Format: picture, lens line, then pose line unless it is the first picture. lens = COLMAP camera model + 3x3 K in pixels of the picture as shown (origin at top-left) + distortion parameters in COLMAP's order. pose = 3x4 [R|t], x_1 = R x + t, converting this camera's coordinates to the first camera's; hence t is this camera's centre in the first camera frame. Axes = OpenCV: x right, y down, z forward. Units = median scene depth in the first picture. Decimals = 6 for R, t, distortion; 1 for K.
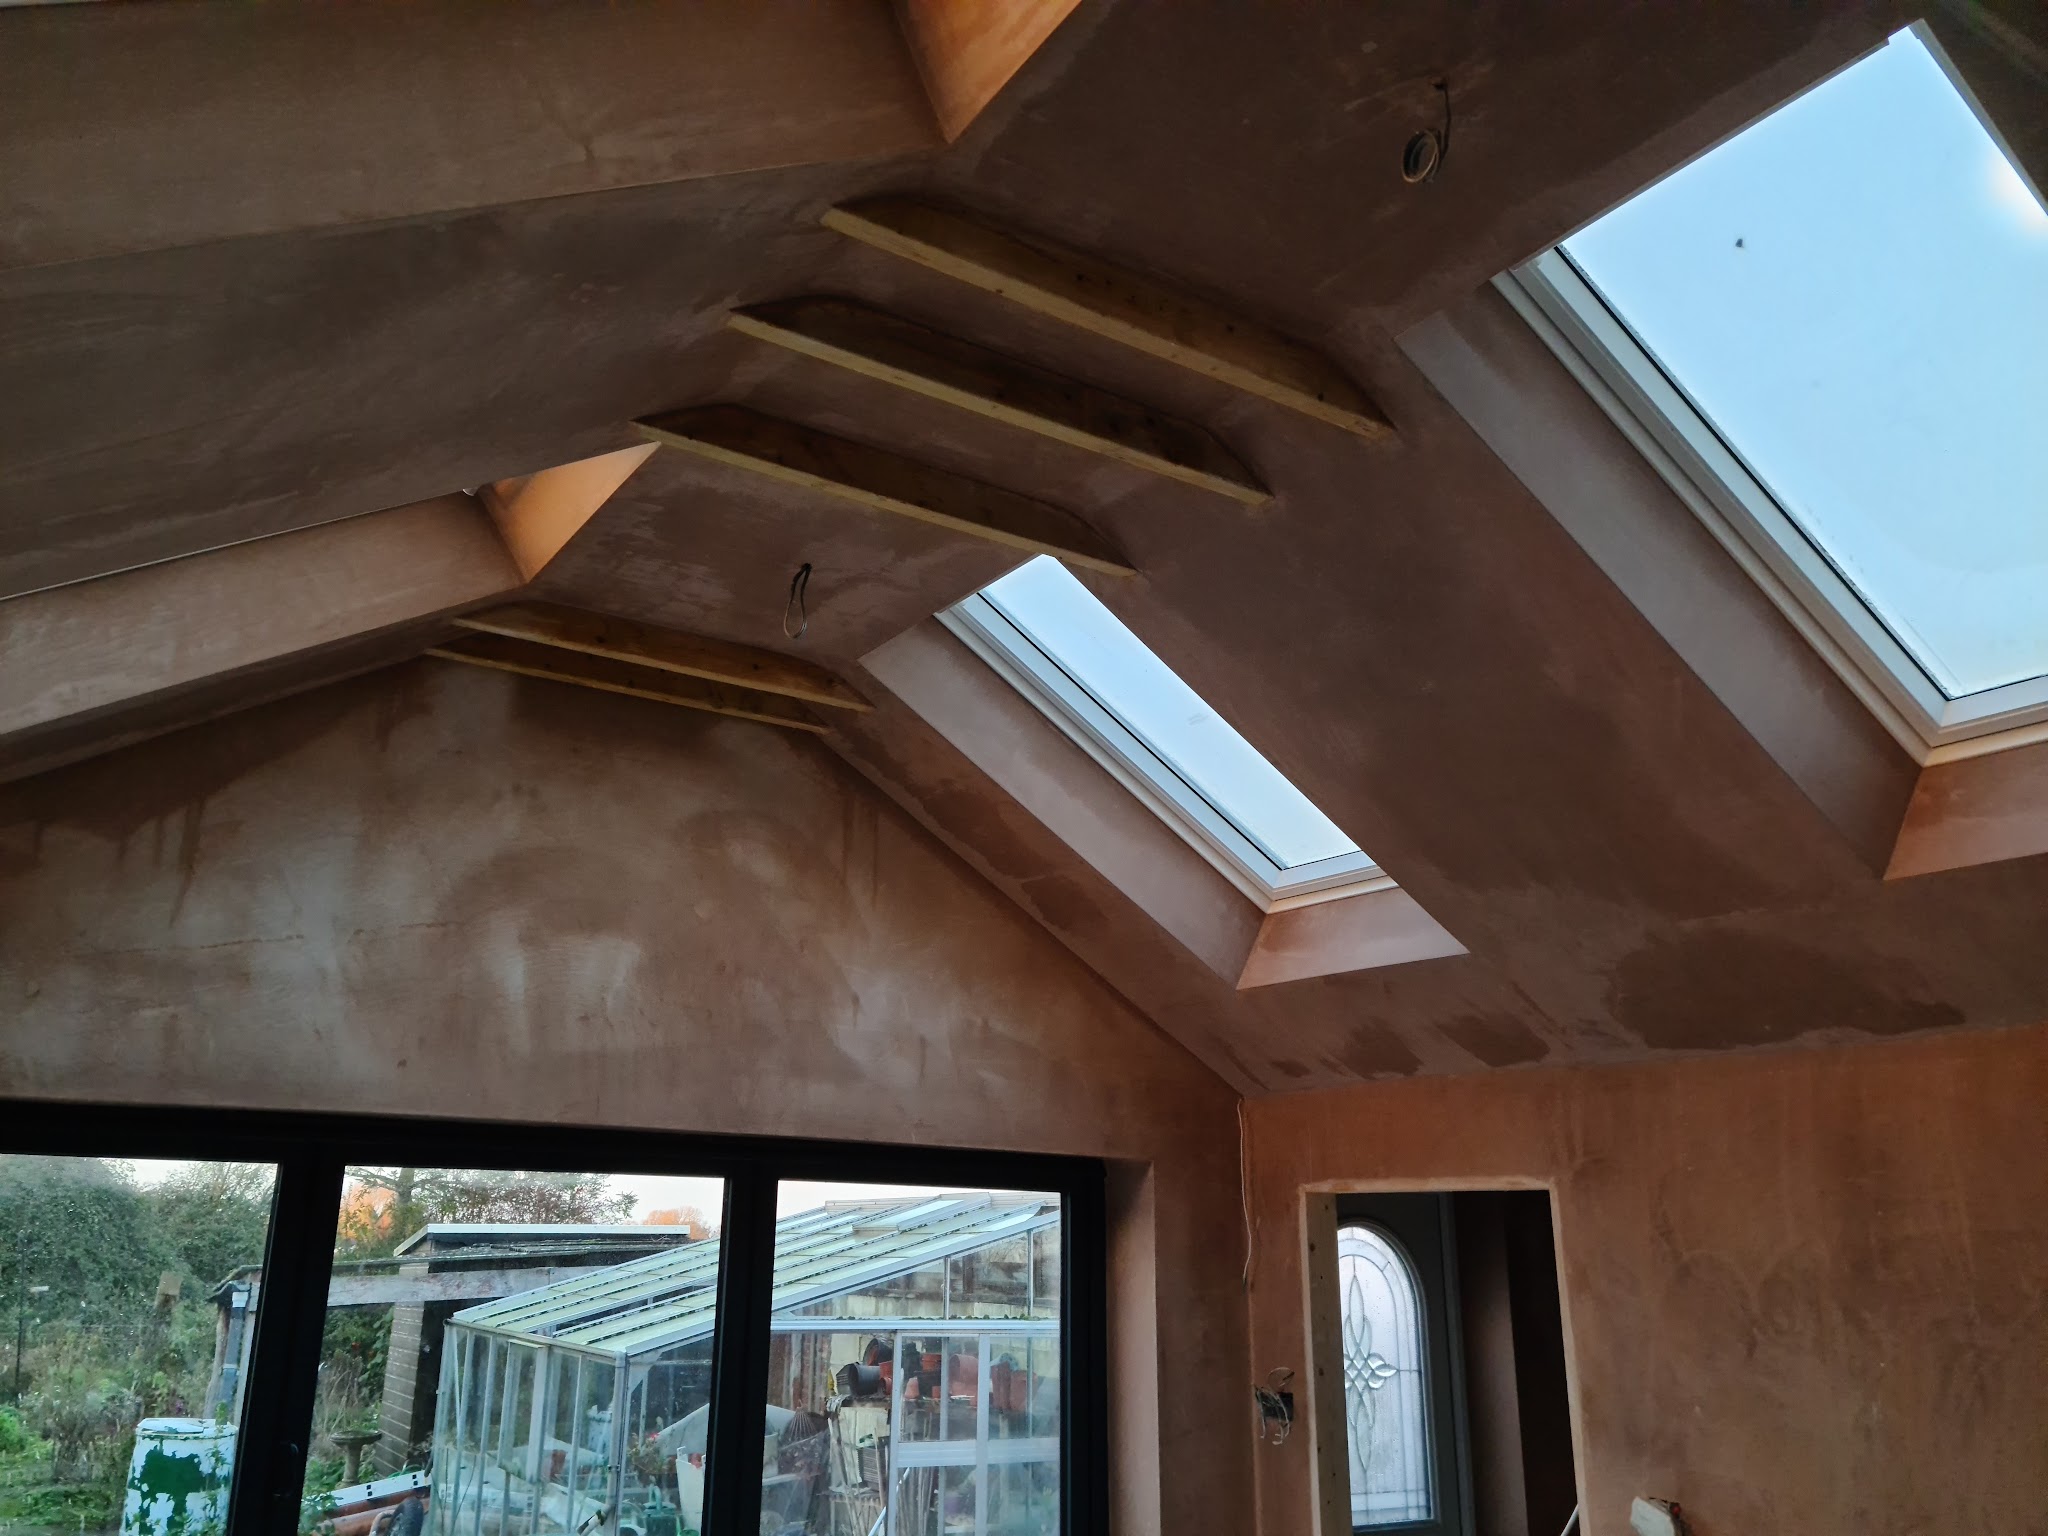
lens RADIAL K [[1657.1, 0, 970.5], [0, 1657.1, 773.2], [0, 0, 1]] dist [0.111997, -0.119627]
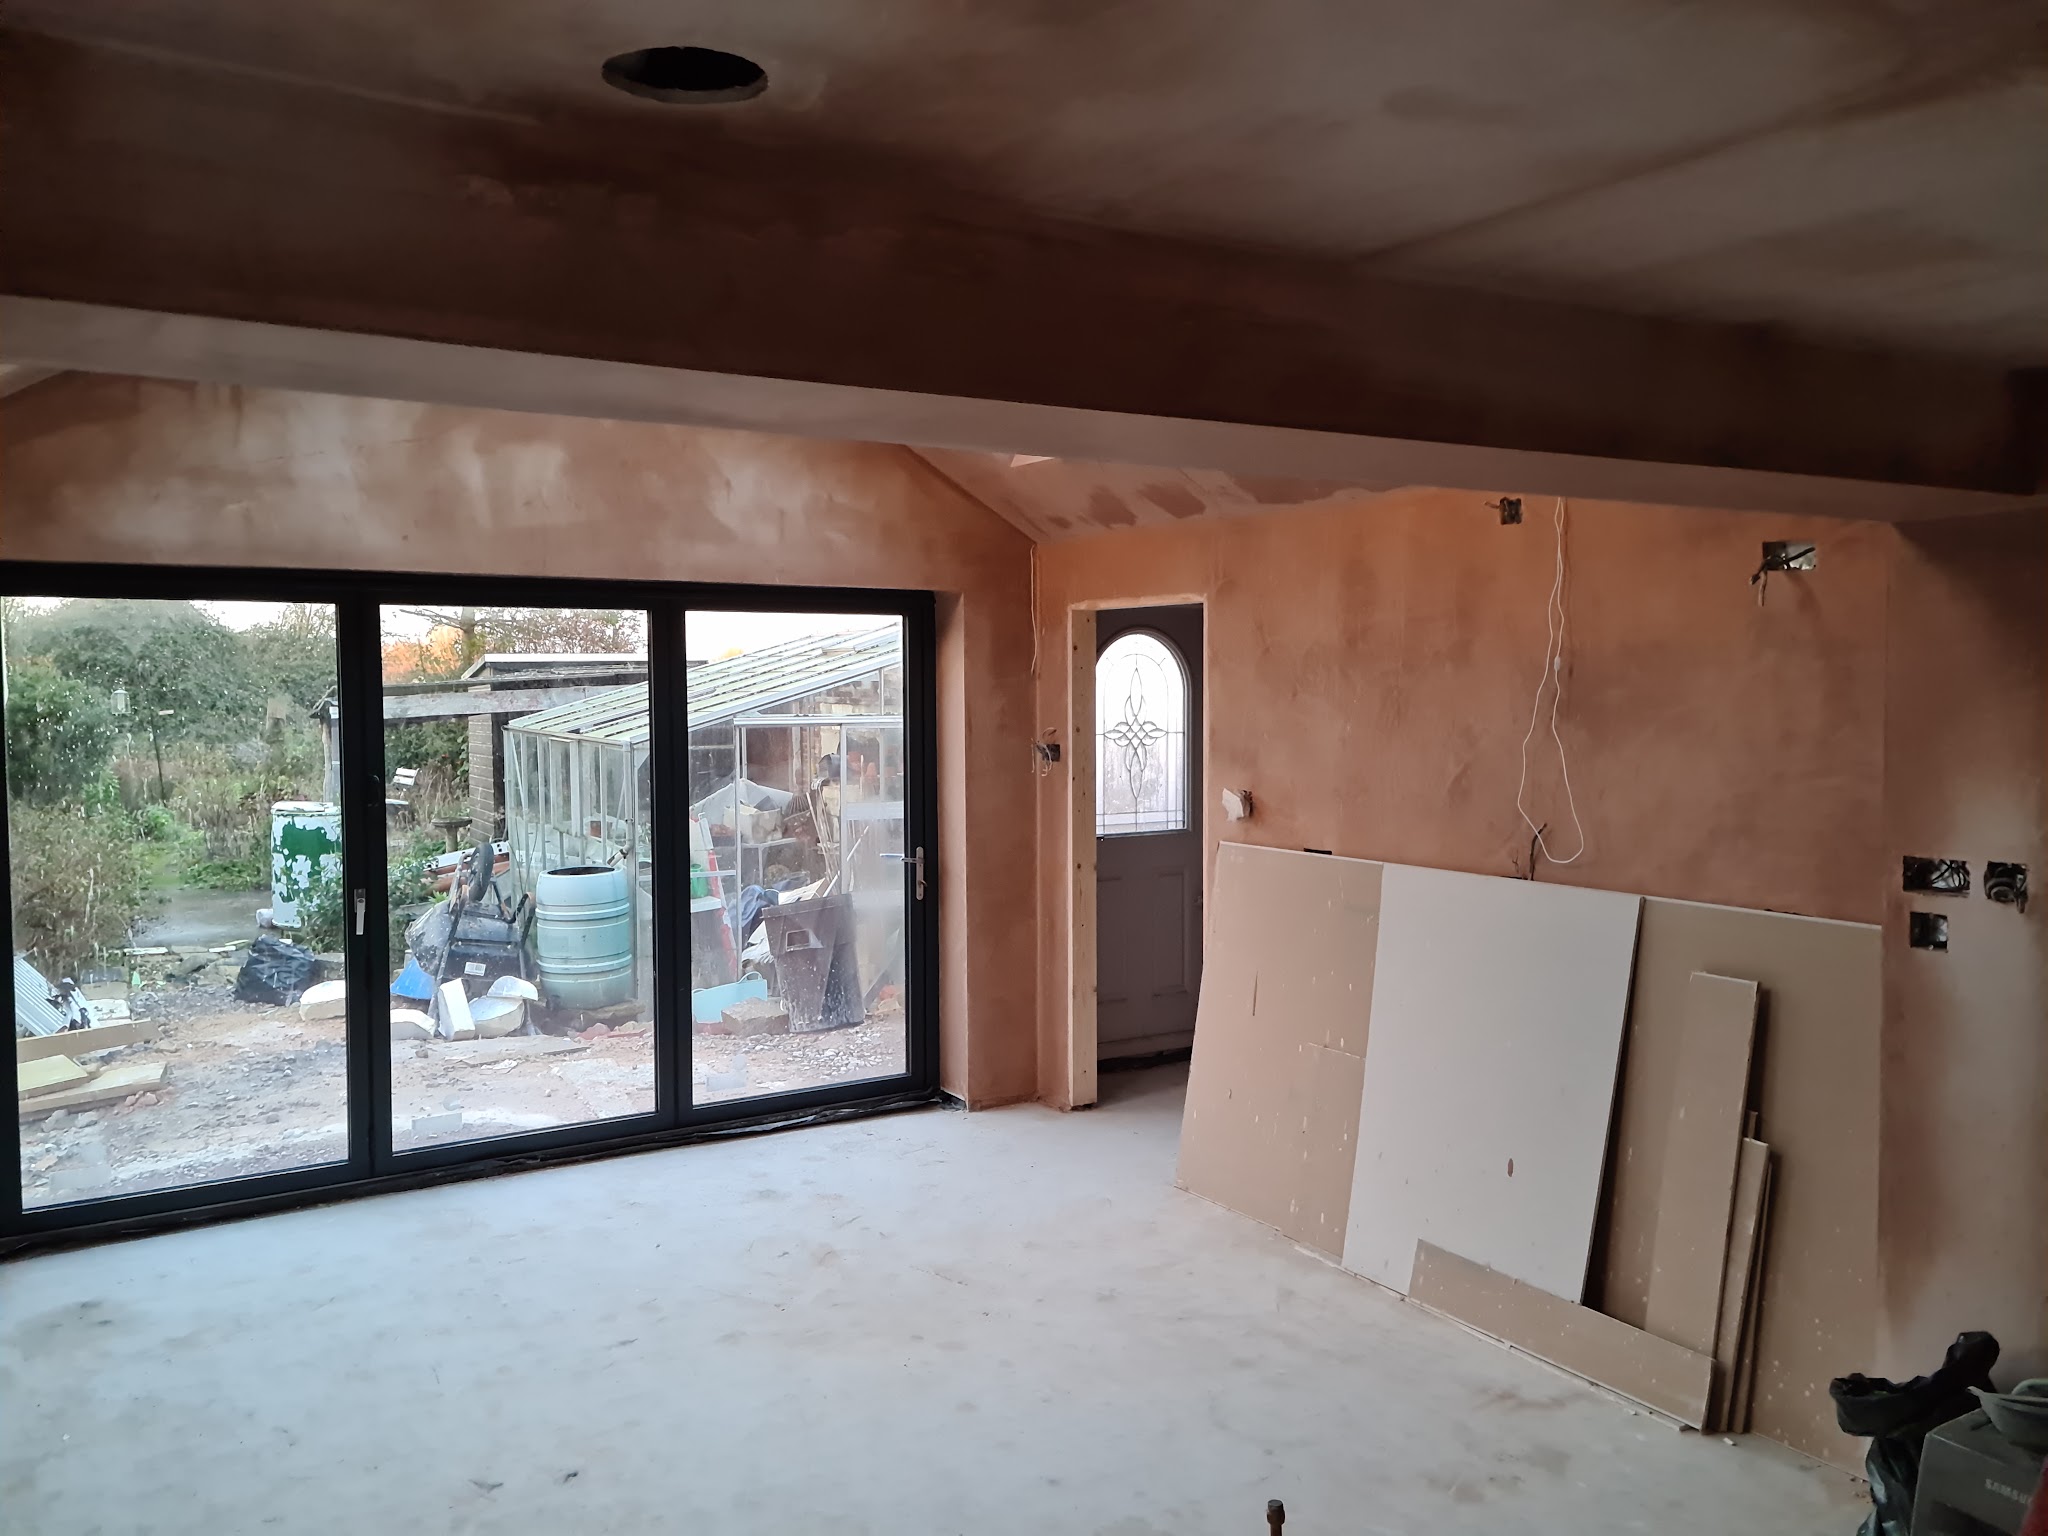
lens RADIAL K [[1657.1, 0, 970.5], [0, 1657.1, 773.2], [0, 0, 1]] dist [0.111997, -0.119627]
pose [[0.999168, -0.022195, -0.034224, 0.140867], [0.032238, 0.943727, 0.329151, -0.069861], [0.024993, -0.329980, 0.943657, -0.310010]]
